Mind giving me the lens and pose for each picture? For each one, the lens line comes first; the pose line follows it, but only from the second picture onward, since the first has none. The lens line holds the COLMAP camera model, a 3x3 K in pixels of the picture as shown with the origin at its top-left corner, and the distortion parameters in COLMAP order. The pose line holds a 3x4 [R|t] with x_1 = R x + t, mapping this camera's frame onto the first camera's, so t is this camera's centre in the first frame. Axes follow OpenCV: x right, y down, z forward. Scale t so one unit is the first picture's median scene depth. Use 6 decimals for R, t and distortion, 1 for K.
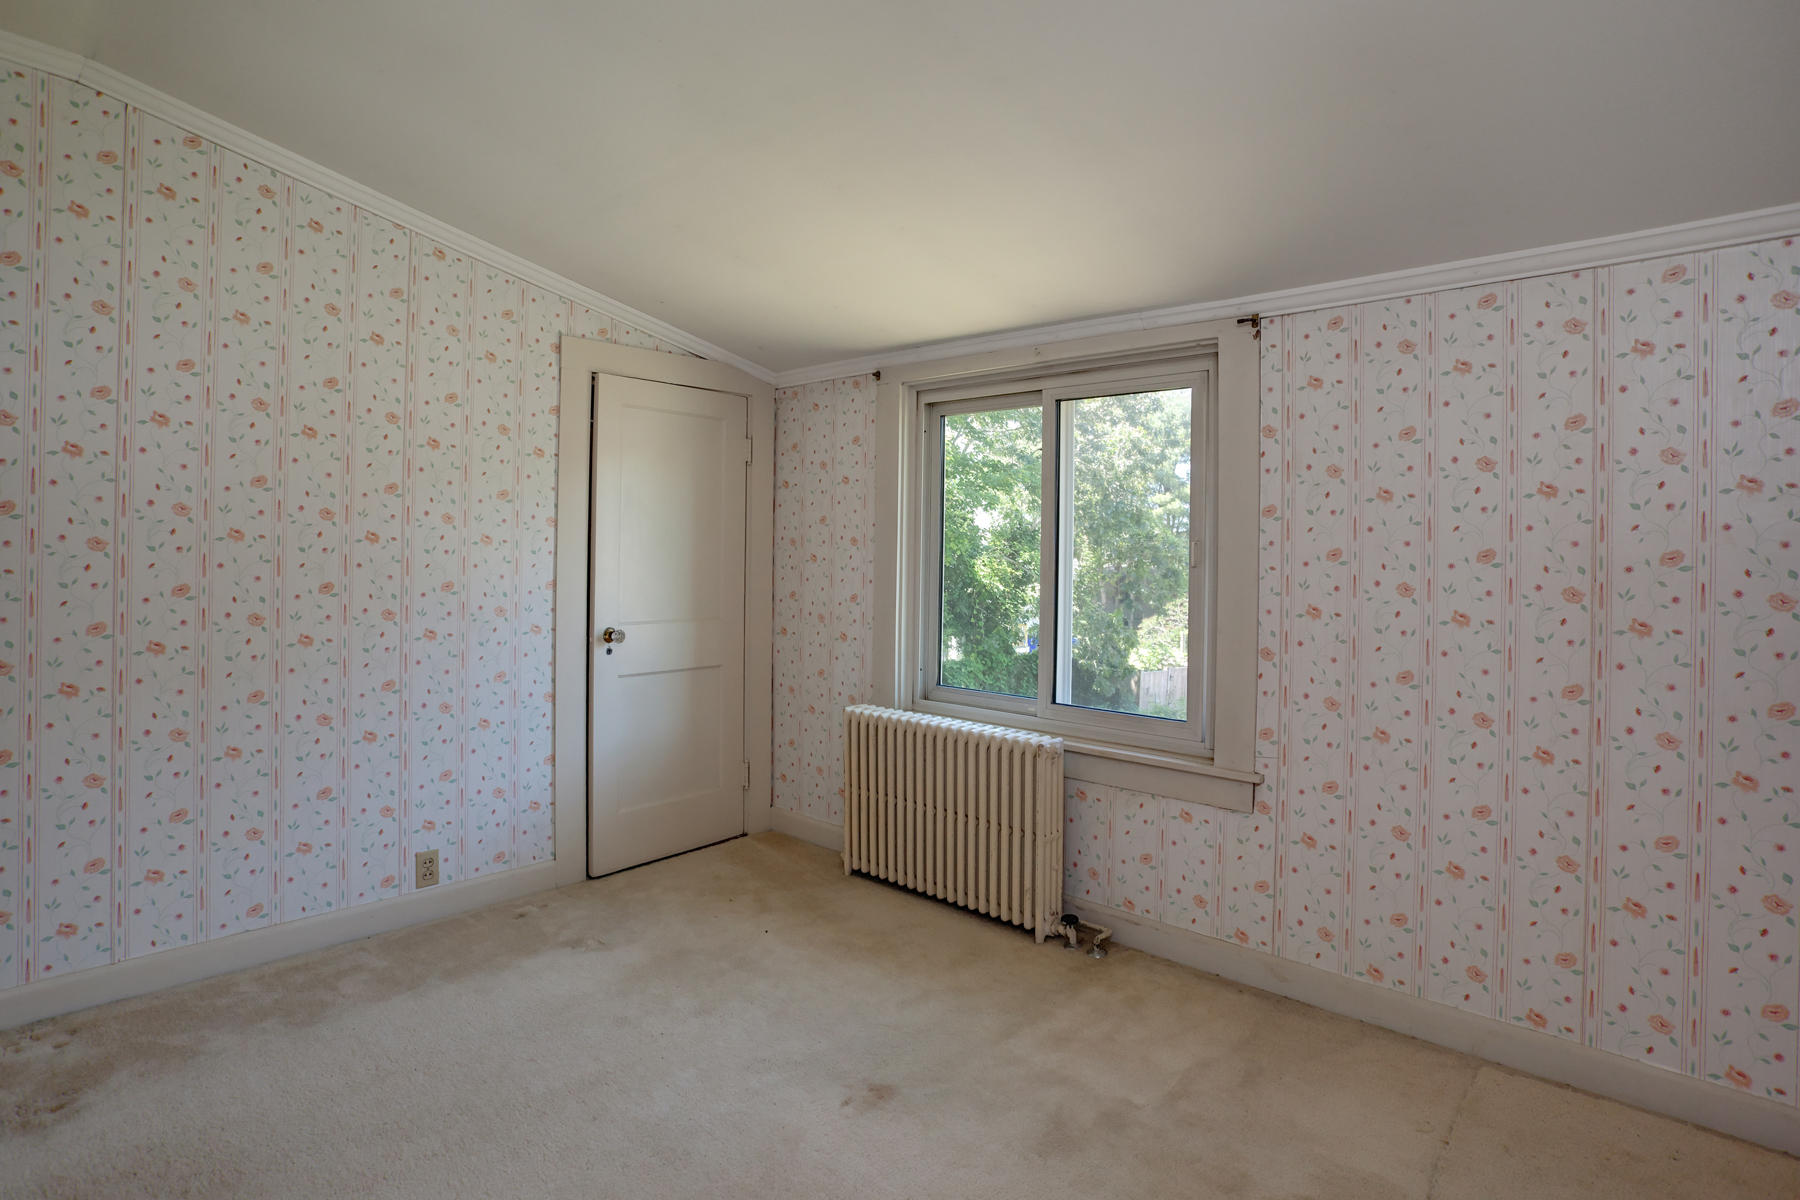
lens RADIAL K [[943.9, 0, 905.2], [0, 943.9, 534.2], [0, 0, 1]] dist [-0.029067, 0.025342]
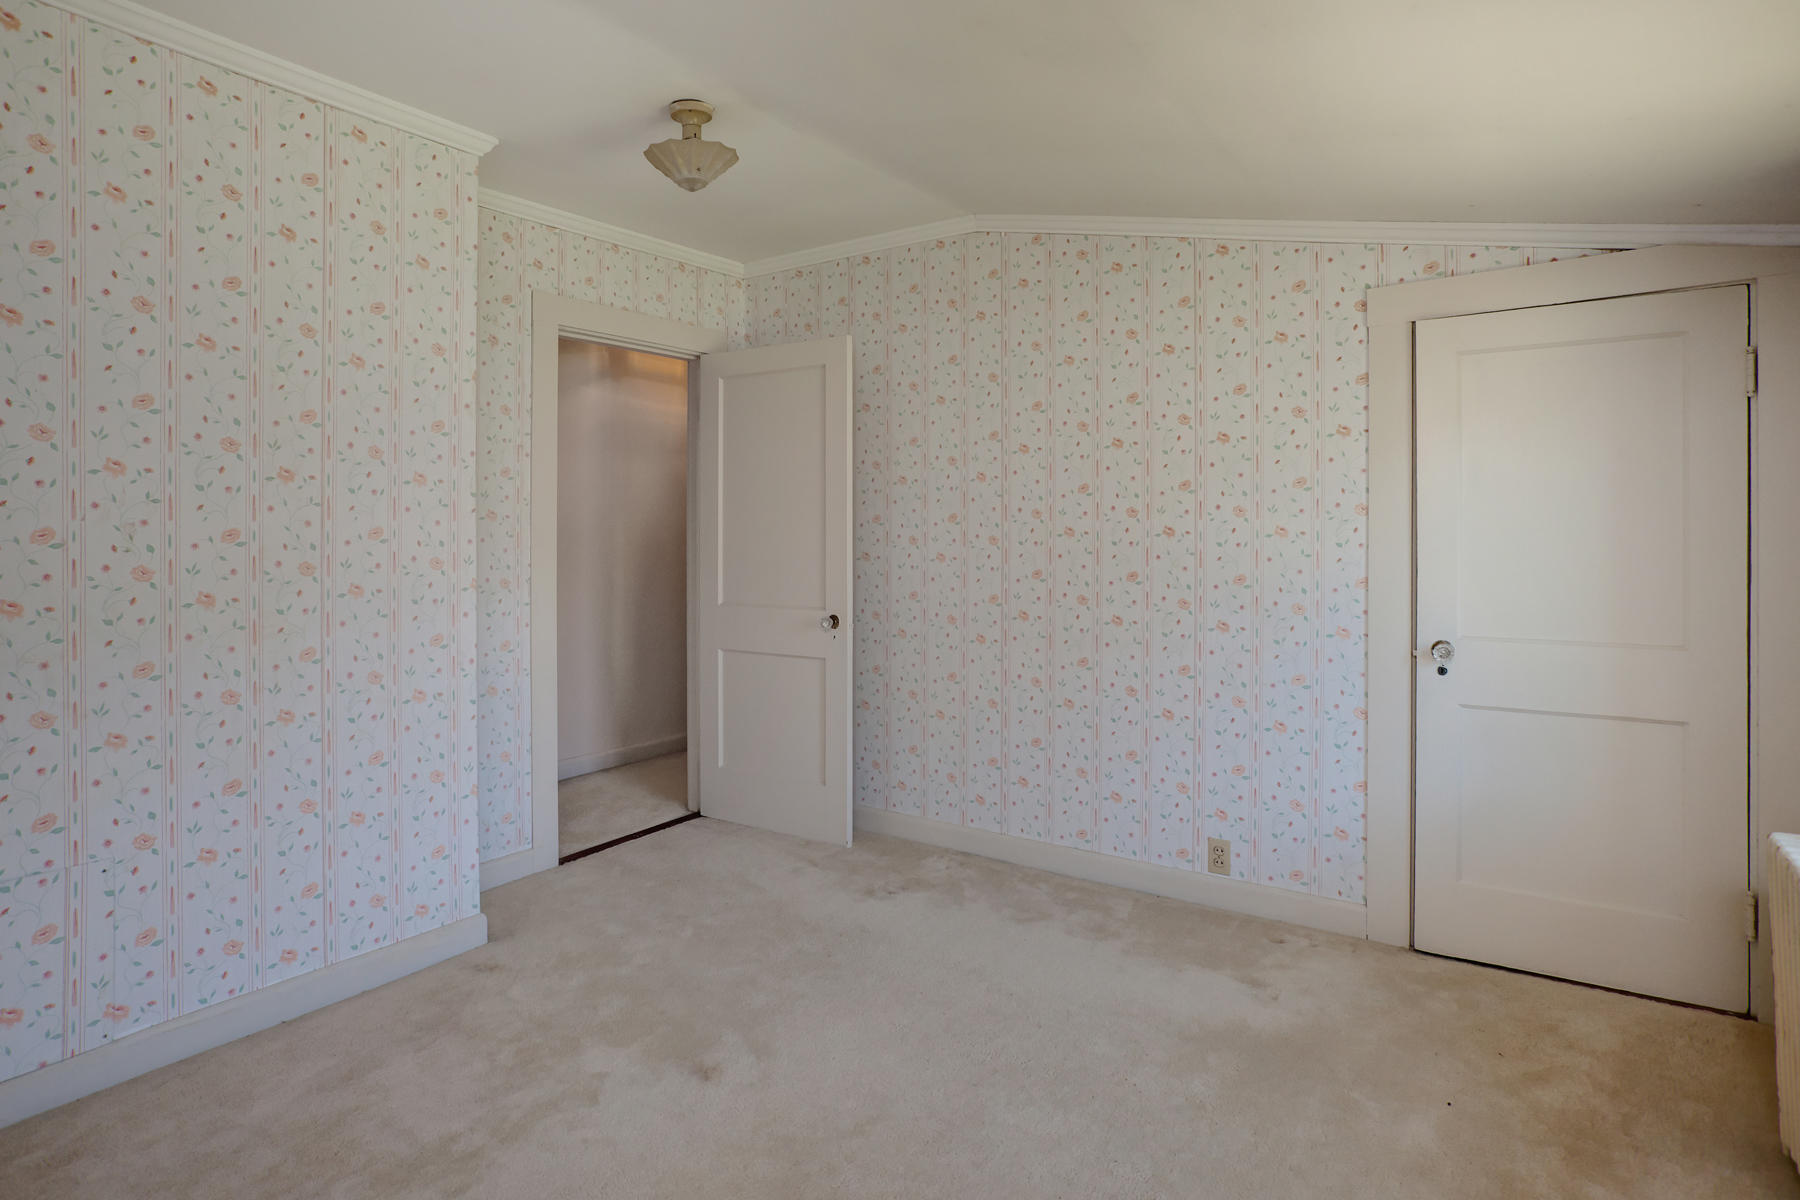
lens RADIAL K [[943.9, 0, 905.2], [0, 943.9, 534.2], [0, 0, 1]] dist [-0.029067, 0.025342]
pose [[0.165657, -0.023608, -0.985901, 0.450696], [0.015565, 0.999651, -0.021322, 0.024333], [0.986061, -0.011813, 0.165967, 0.505678]]
